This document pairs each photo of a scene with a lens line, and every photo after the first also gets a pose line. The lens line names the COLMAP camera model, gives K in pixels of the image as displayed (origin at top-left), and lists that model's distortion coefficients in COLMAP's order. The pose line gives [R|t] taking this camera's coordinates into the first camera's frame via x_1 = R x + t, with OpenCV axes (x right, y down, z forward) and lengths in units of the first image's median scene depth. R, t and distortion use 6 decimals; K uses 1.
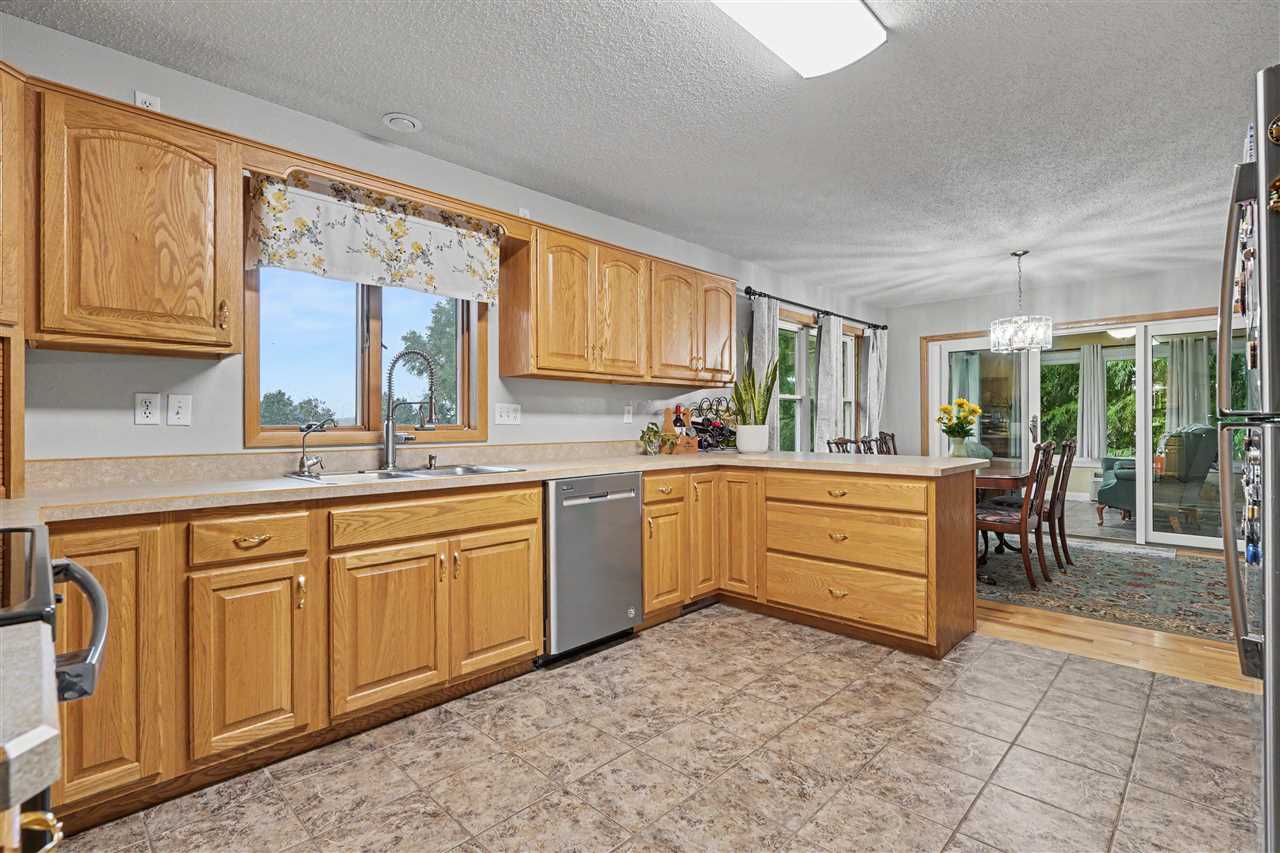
lens RADIAL K [[594.0, 0, 641.6], [0, 594.0, 421.1], [0, 0, 1]] dist [0.002282, -0.000119]
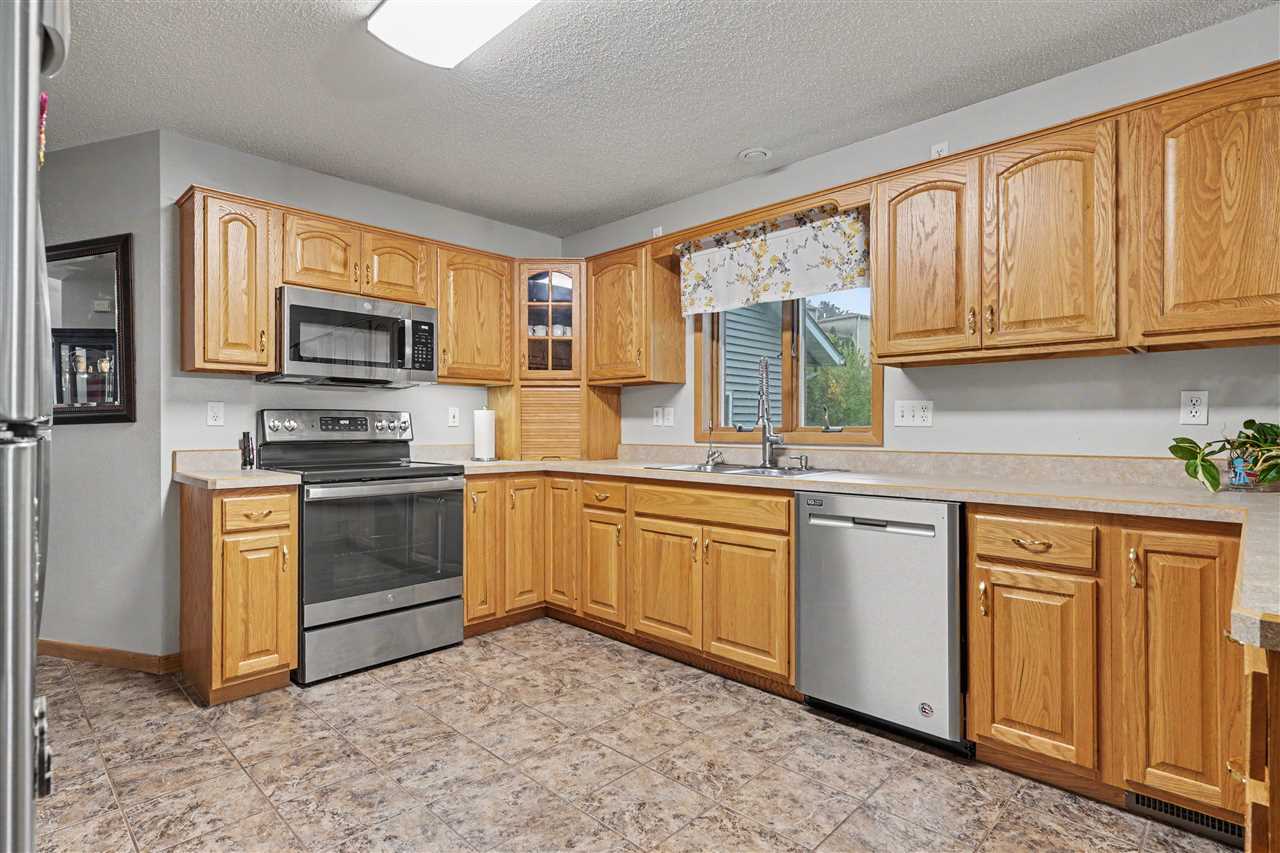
lens RADIAL K [[635.8, 0, 633.8], [0, 635.8, 425.6], [0, 0, 1]] dist [0.001435, 0.000479]
pose [[0.000848, 0.001717, -0.999998, 0.786594], [0.005754, 0.999982, 0.001722, 0.000993], [0.999983, -0.005756, 0.000838, 0.766923]]
